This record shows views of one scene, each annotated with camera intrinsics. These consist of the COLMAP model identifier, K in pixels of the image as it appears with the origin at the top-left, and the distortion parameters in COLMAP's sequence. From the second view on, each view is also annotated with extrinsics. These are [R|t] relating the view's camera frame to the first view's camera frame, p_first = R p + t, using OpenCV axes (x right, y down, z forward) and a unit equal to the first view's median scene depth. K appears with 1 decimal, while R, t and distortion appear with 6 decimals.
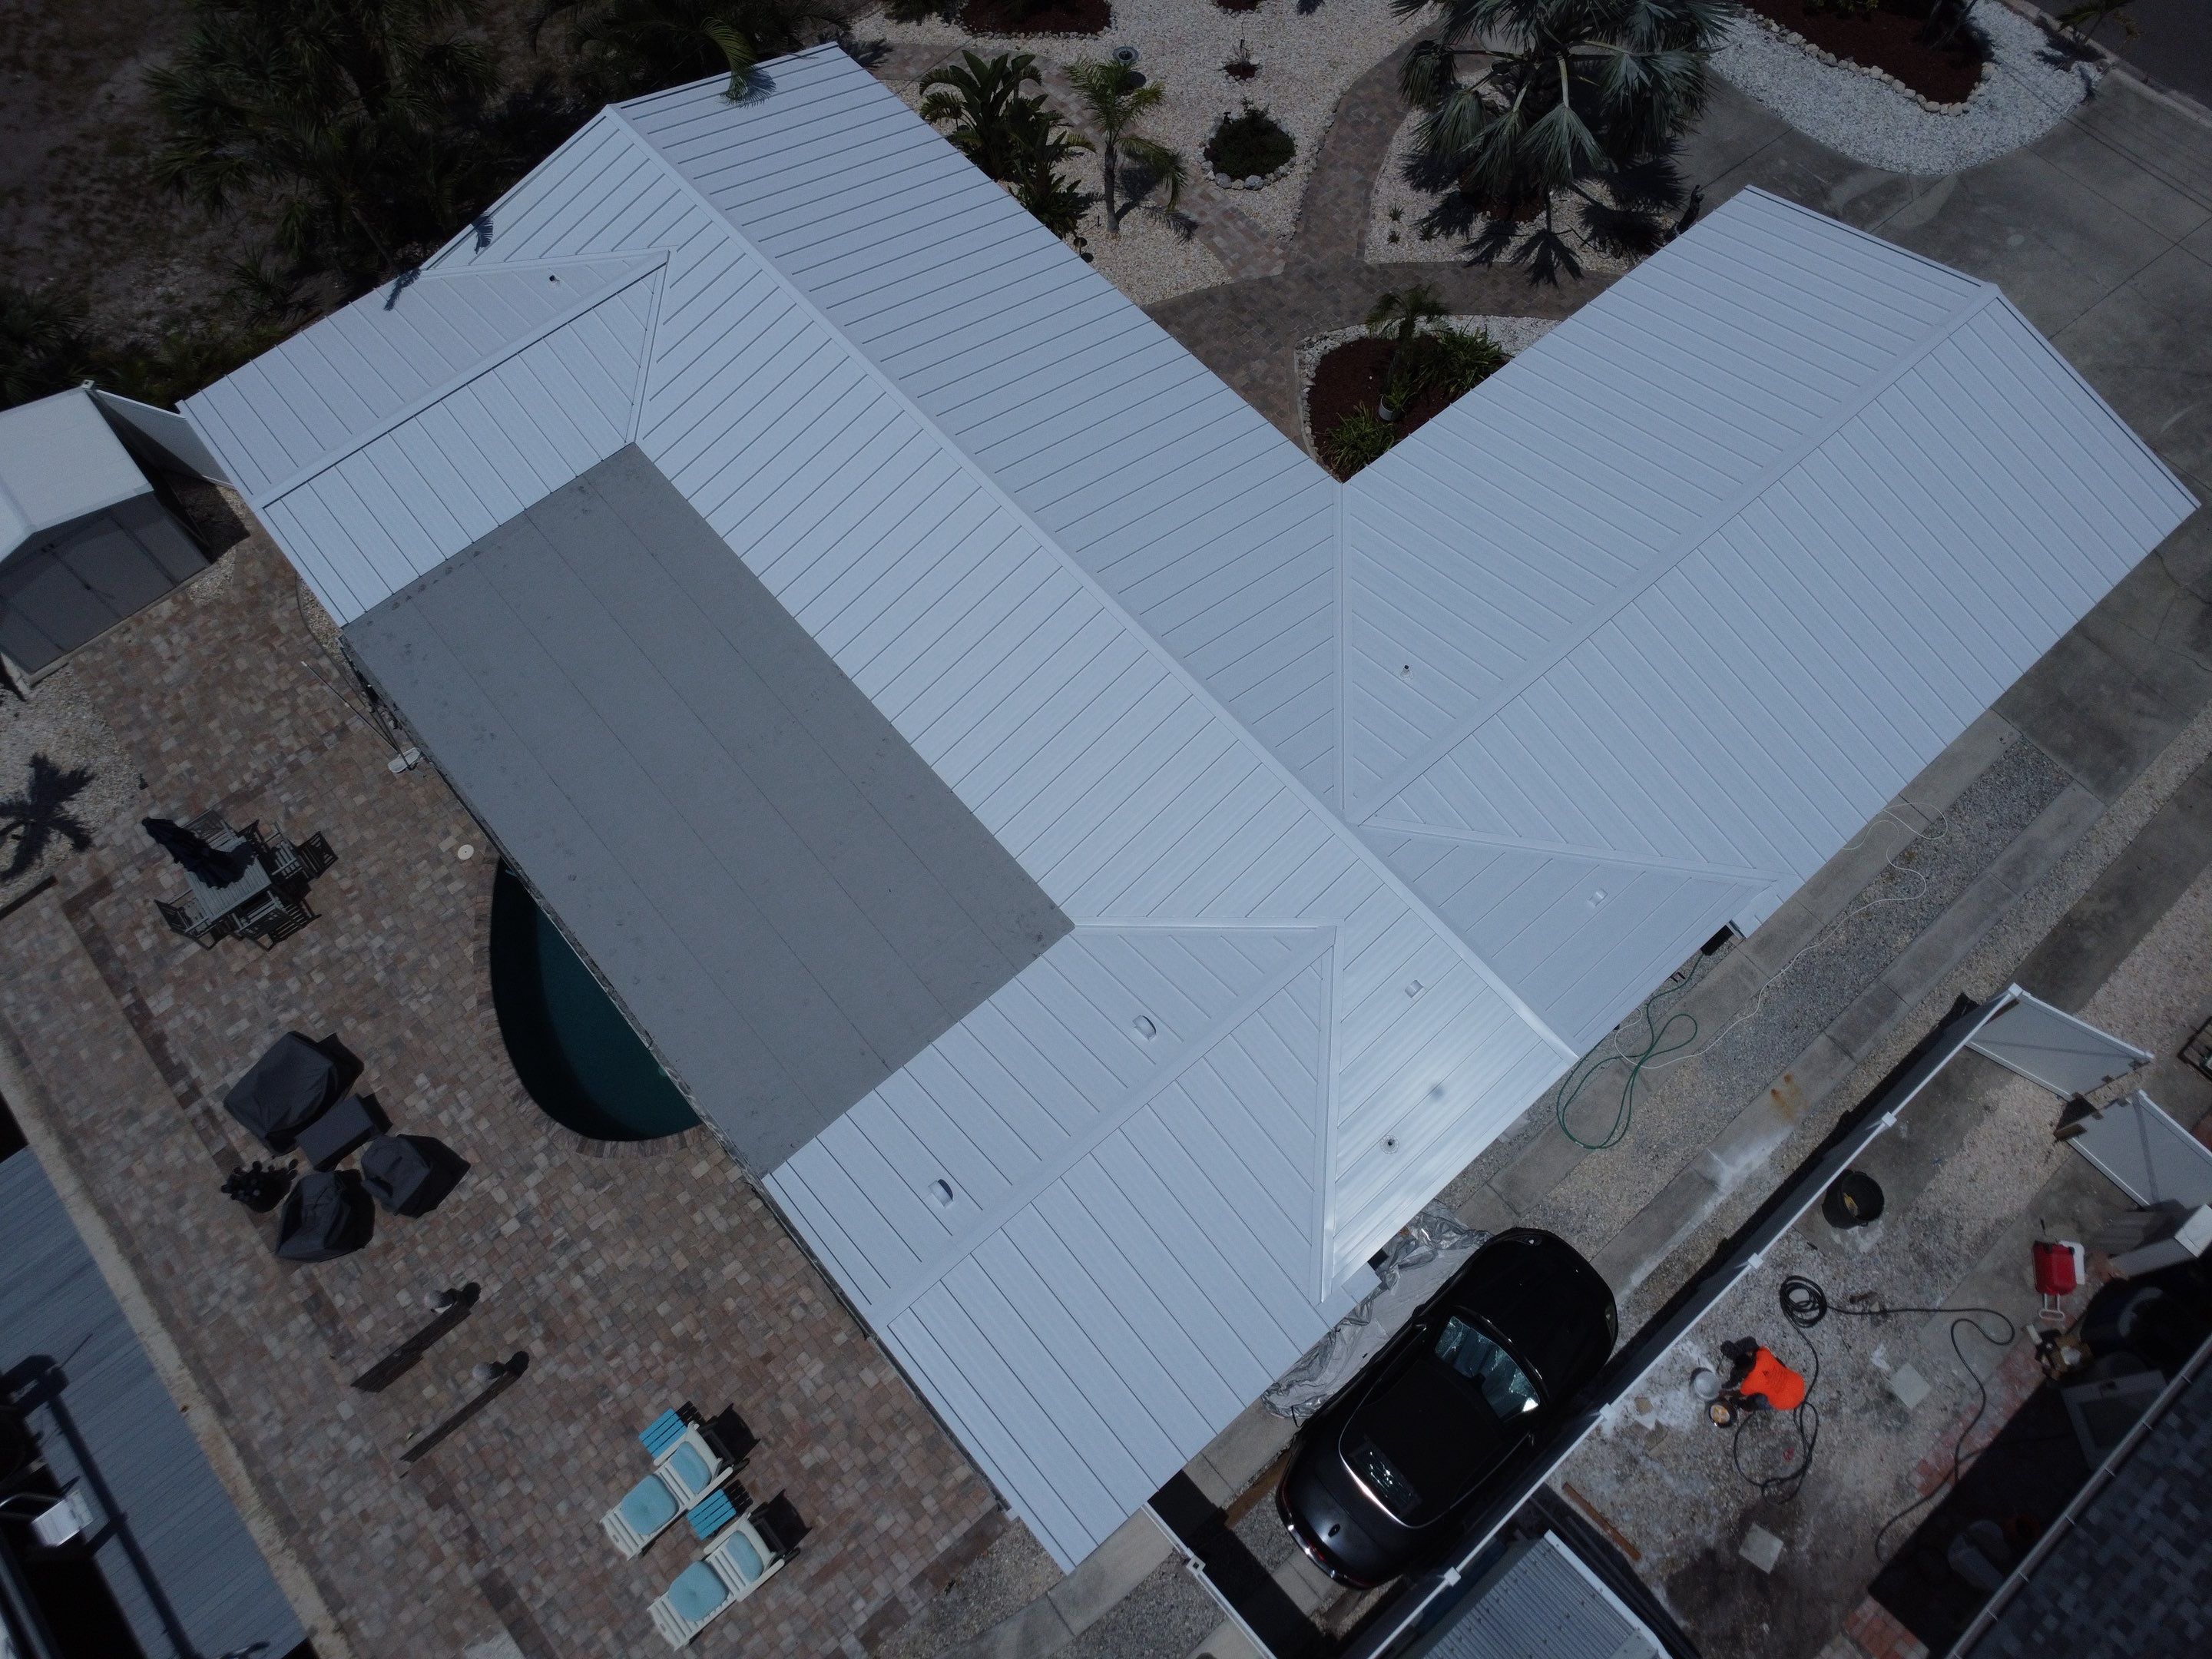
lens RADIAL K [[1596.2, 0, 1104.4], [0, 1596.2, 832.4], [0, 0, 1]] dist [-0.047438, 0.025005]
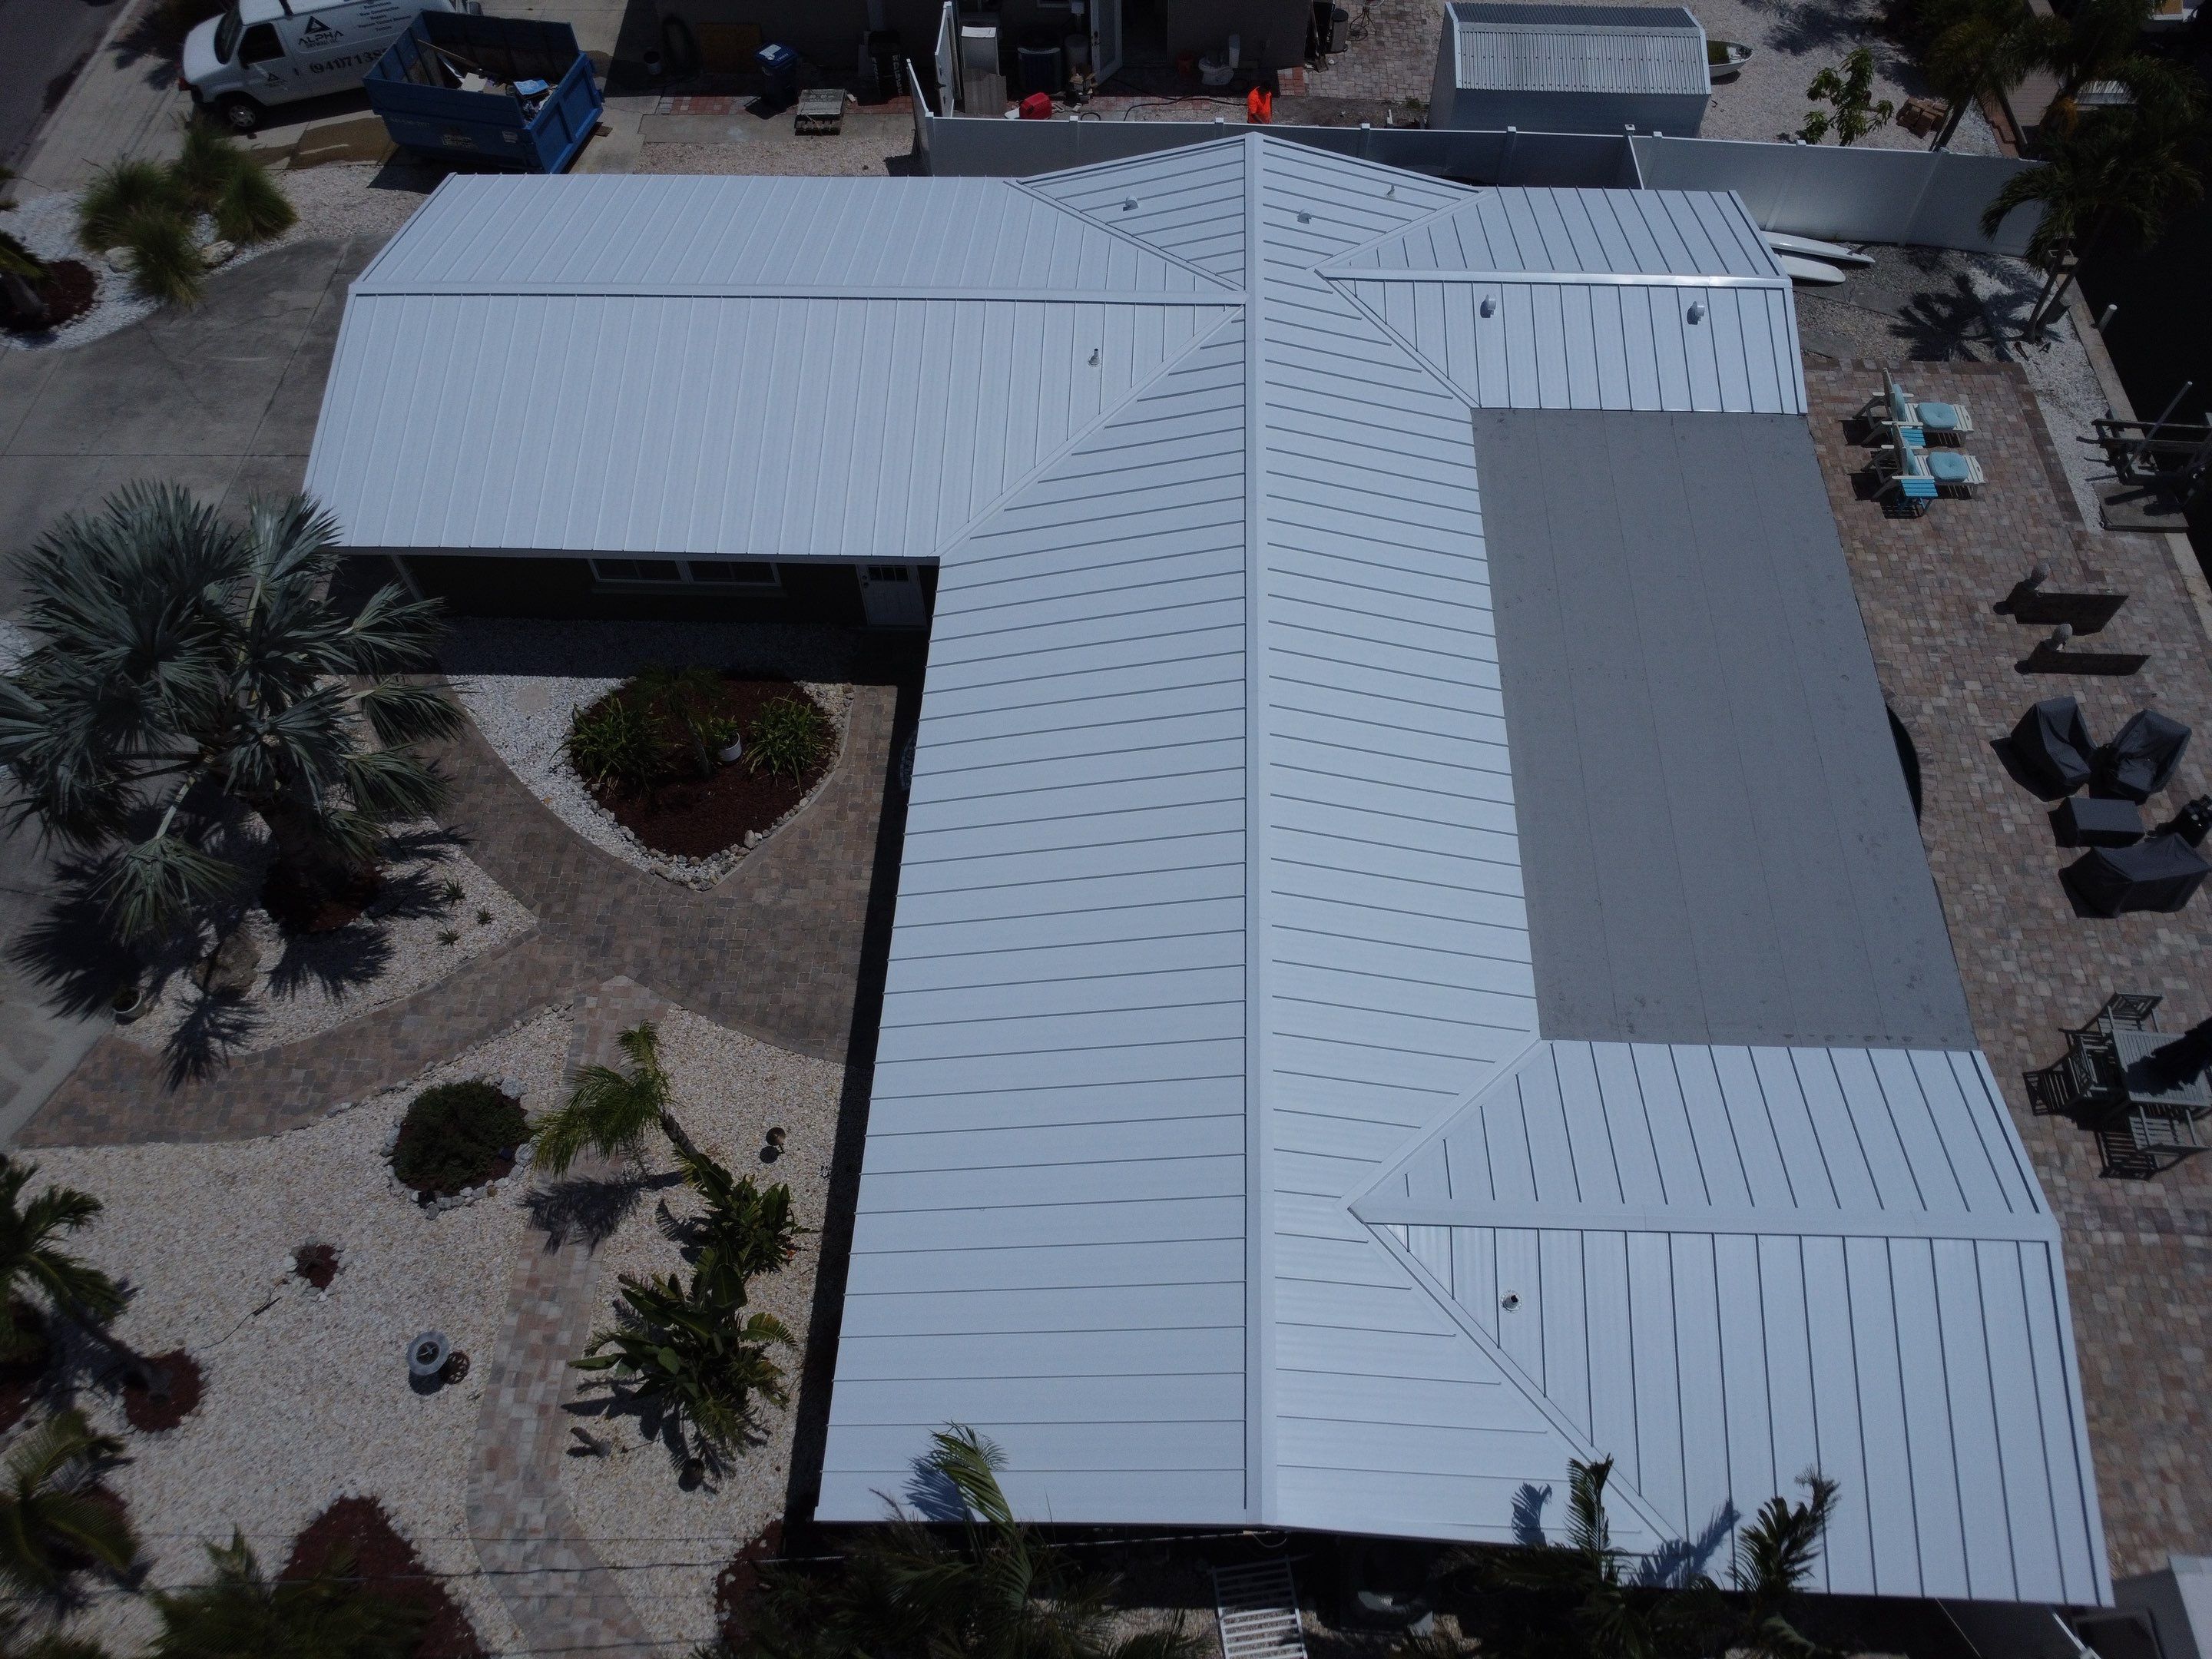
lens RADIAL K [[1596.2, 0, 1110.0], [0, 1596.2, 834.3], [0, 0, 1]] dist [-0.047438, 0.025005]
pose [[-0.730000, -0.567012, 0.381573, -0.385293], [0.627677, -0.335315, 0.702556, -0.887593], [-0.270411, 0.752370, 0.600680, 0.532085]]
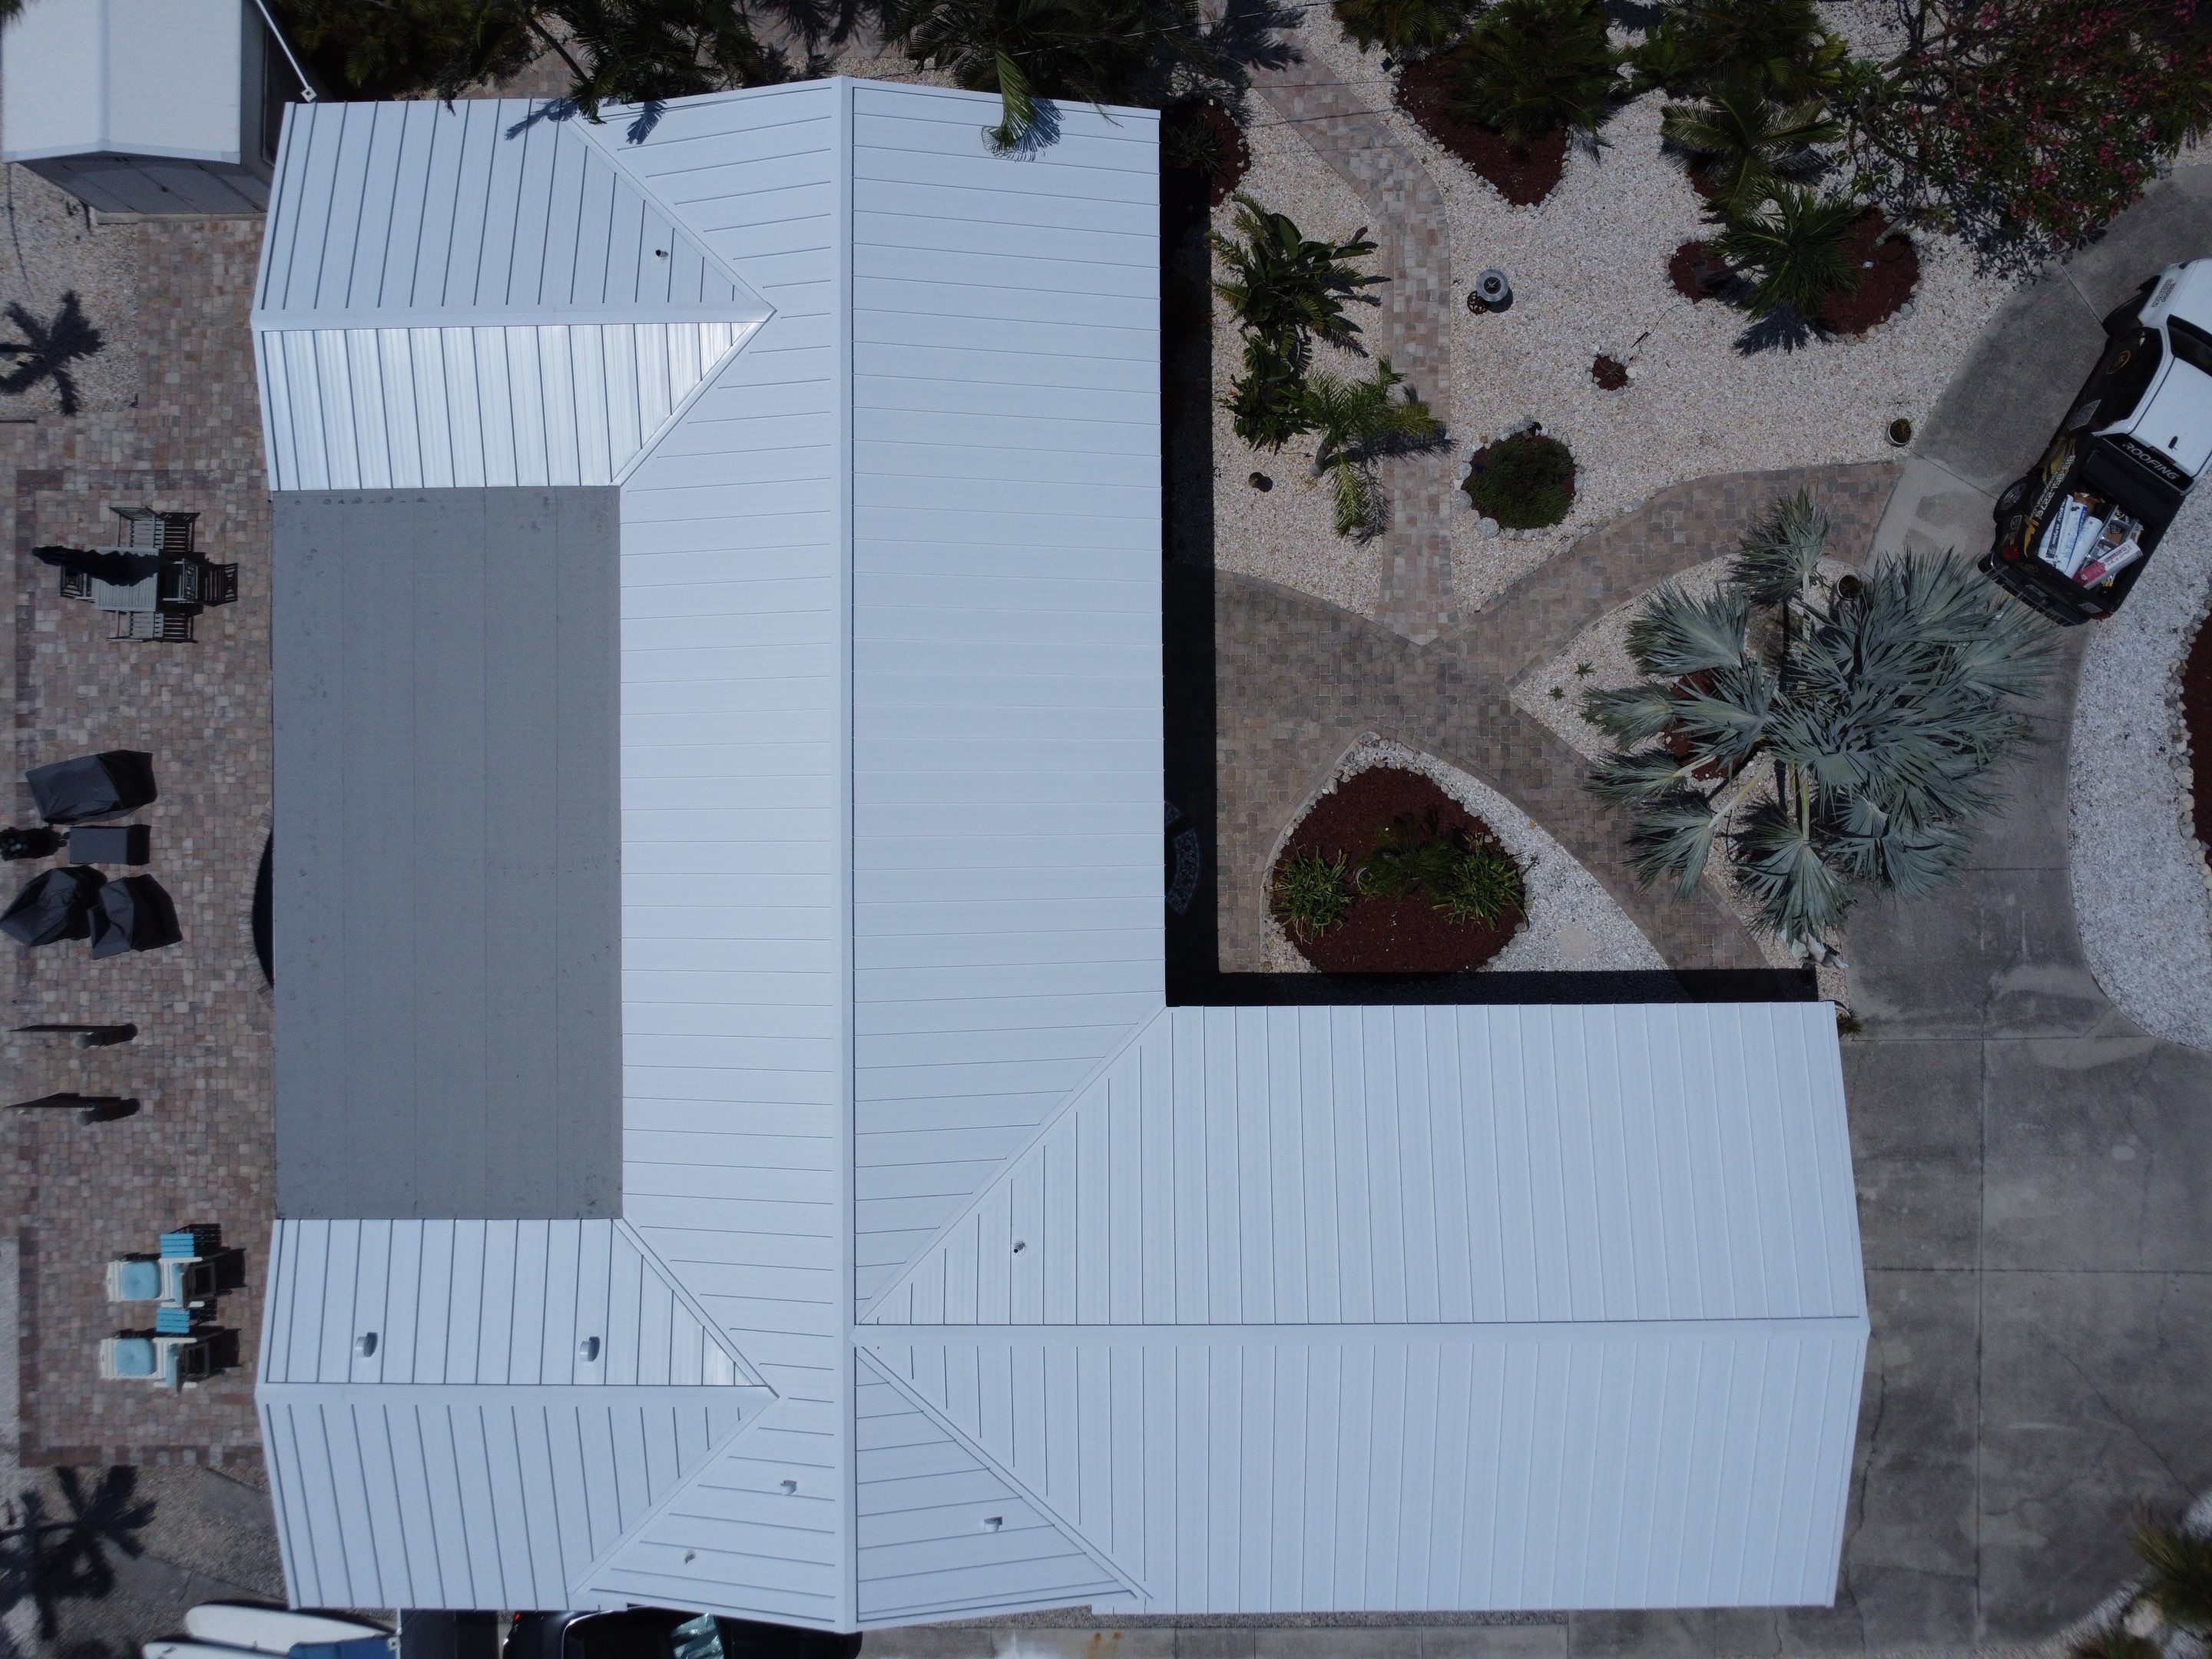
lens RADIAL K [[1596.2, 0, 1105.5], [0, 1596.2, 819.6], [0, 0, 1]] dist [-0.047438, 0.025005]
pose [[0.762233, 0.647299, 0.002294, 0.048116], [-0.586757, 0.689435, 0.424731, -0.686064], [0.273346, -0.325090, 0.905317, 0.167258]]
